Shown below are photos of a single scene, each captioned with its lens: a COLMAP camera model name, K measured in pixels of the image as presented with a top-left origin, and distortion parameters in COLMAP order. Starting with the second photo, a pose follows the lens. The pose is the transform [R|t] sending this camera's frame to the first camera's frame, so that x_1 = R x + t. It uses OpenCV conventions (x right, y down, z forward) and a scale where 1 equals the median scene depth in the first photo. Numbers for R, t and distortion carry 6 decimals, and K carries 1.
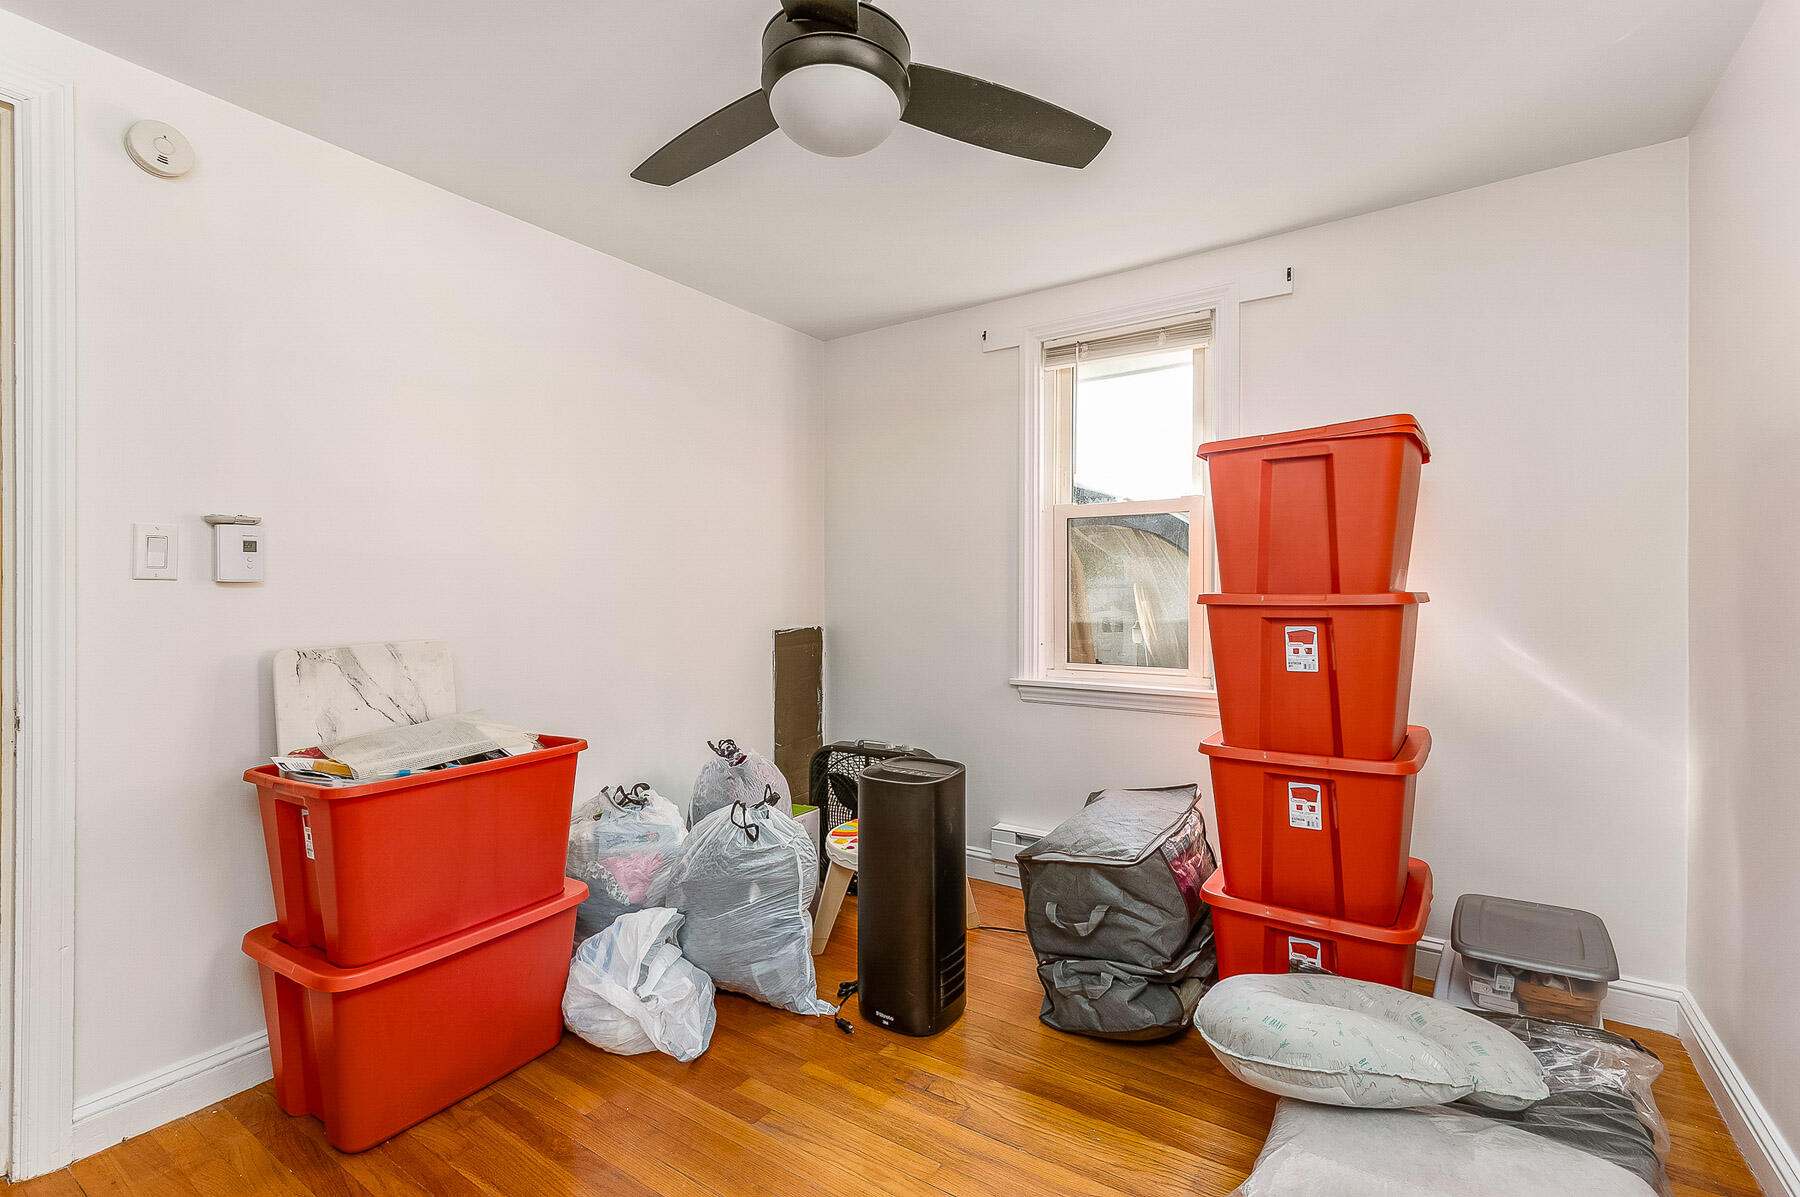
lens RADIAL K [[793.4, 0, 900.0], [0, 793.4, 598.5], [0, 0, 1]] dist [0.001572, 0.000047]
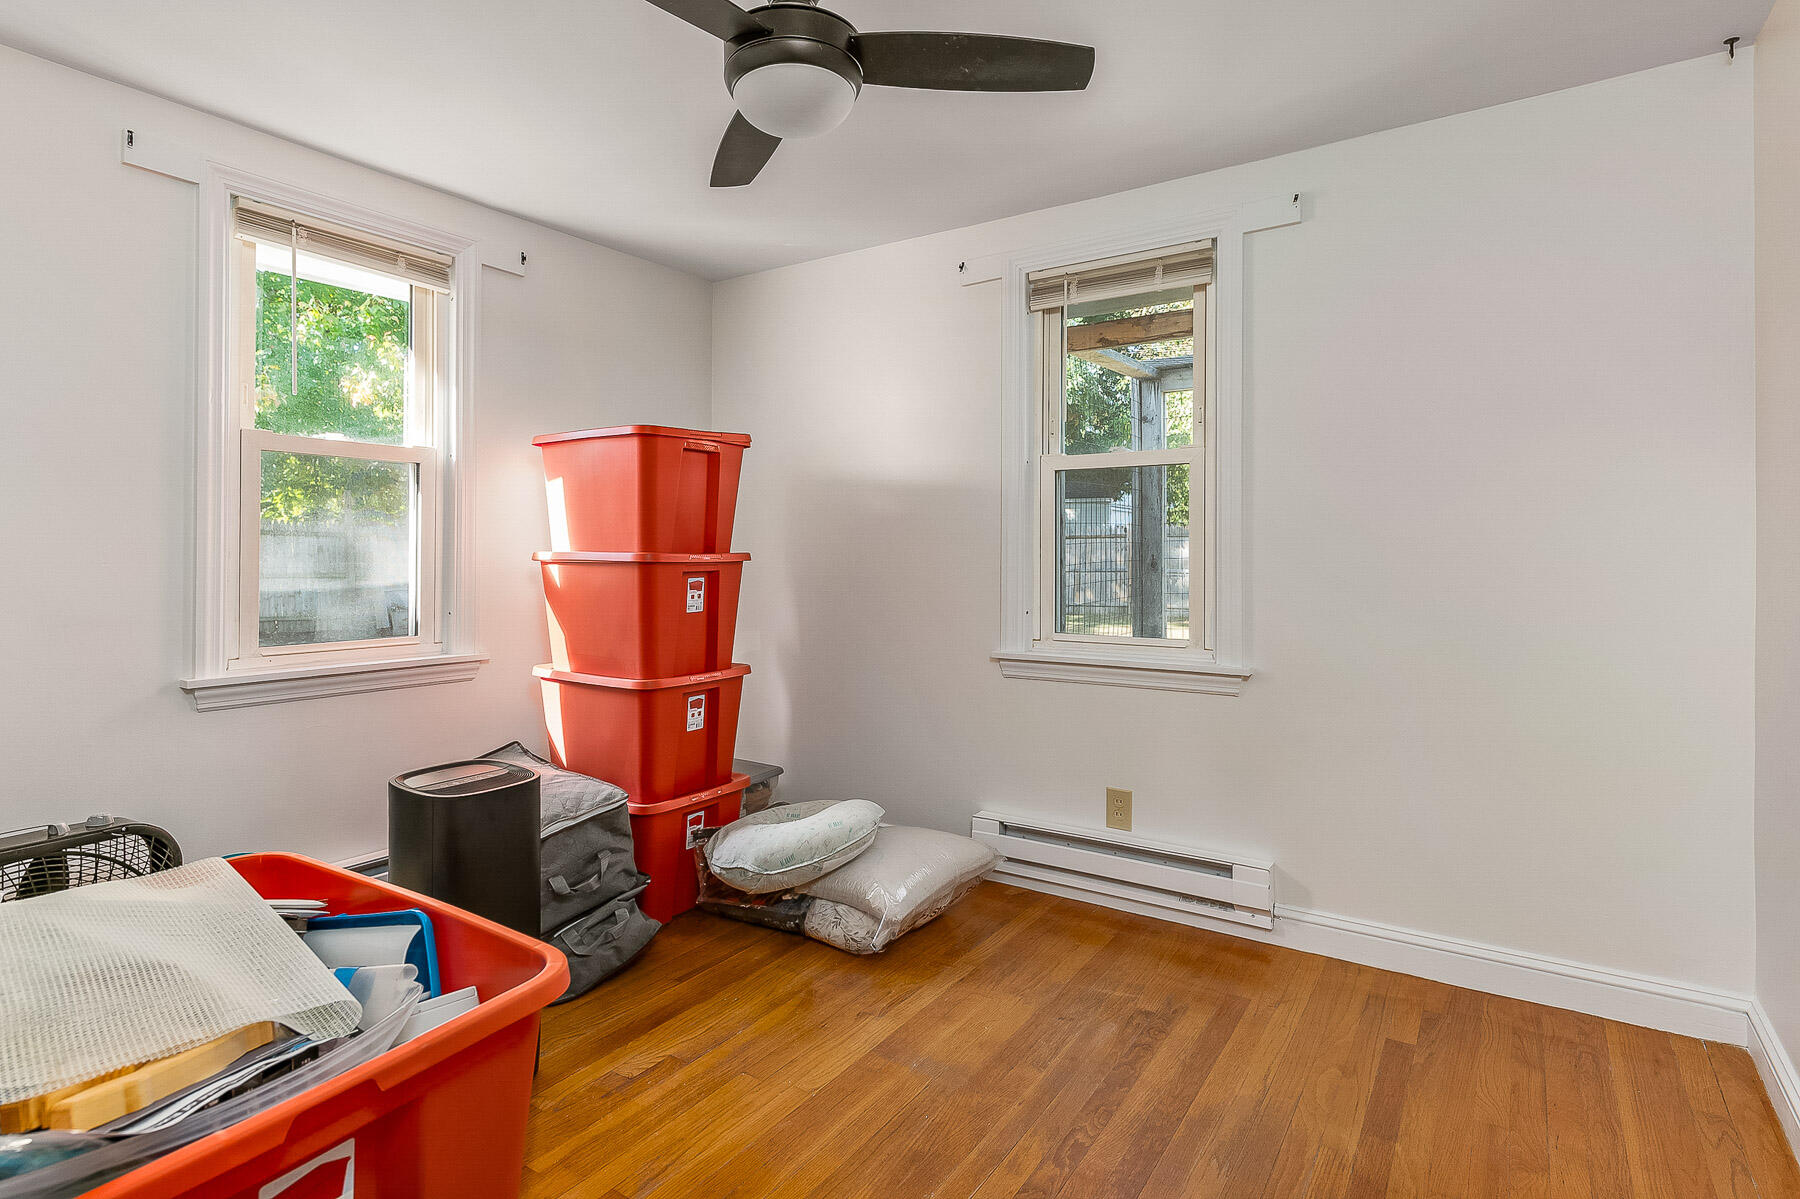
lens RADIAL K [[920.0, 0, 898.5], [0, 920.0, 564.0], [0, 0, 1]] dist [0.007041, -0.000972]
pose [[-0.004836, -0.004777, 0.999977, -0.968424], [0.006371, 0.999968, 0.004808, 0.006054], [-0.999968, 0.006394, -0.004805, 0.625577]]
